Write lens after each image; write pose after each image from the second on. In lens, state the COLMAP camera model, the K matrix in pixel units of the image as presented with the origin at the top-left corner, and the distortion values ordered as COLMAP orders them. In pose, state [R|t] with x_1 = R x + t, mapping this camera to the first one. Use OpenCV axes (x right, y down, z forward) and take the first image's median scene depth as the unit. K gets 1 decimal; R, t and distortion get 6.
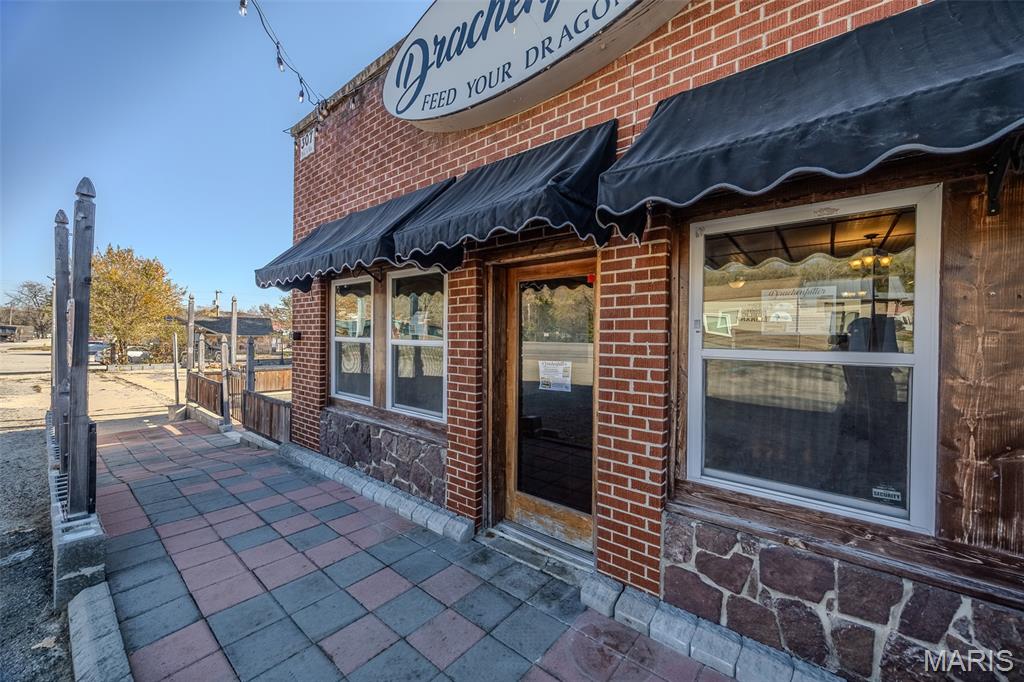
lens RADIAL K [[389.0, 0, 509.7], [0, 389.0, 337.3], [0, 0, 1]] dist [-0.002500, 0.000130]
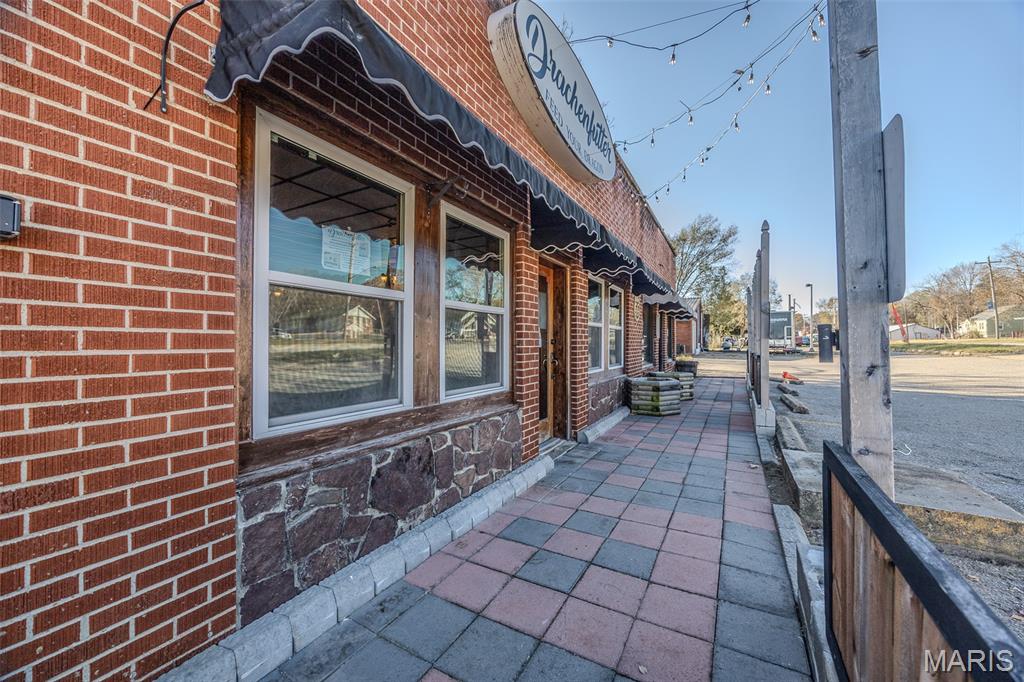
lens RADIAL K [[389.0, 0, 512.0], [0, 389.0, 342.0], [0, 0, 1]] dist [-0.002500, 0.000130]
pose [[-0.172585, -0.004447, 0.984985, -1.303251], [0.004416, 0.999976, 0.005289, 0.100286], [-0.984985, 0.005263, -0.172561, 1.294634]]
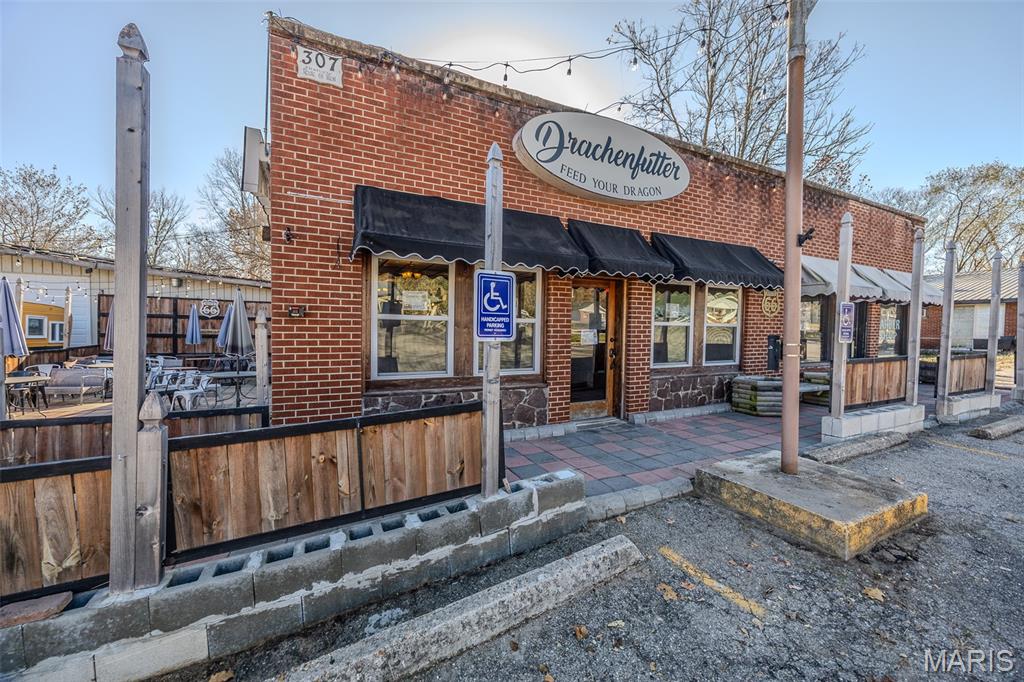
lens RADIAL K [[389.0, 0, 510.4], [0, 389.0, 340.0], [0, 0, 1]] dist [-0.002500, 0.000130]
pose [[0.420260, -0.033779, 0.906775, -1.771289], [-0.003350, 0.999242, 0.038776, 0.036055], [-0.907397, -0.019334, 0.419829, 0.511725]]
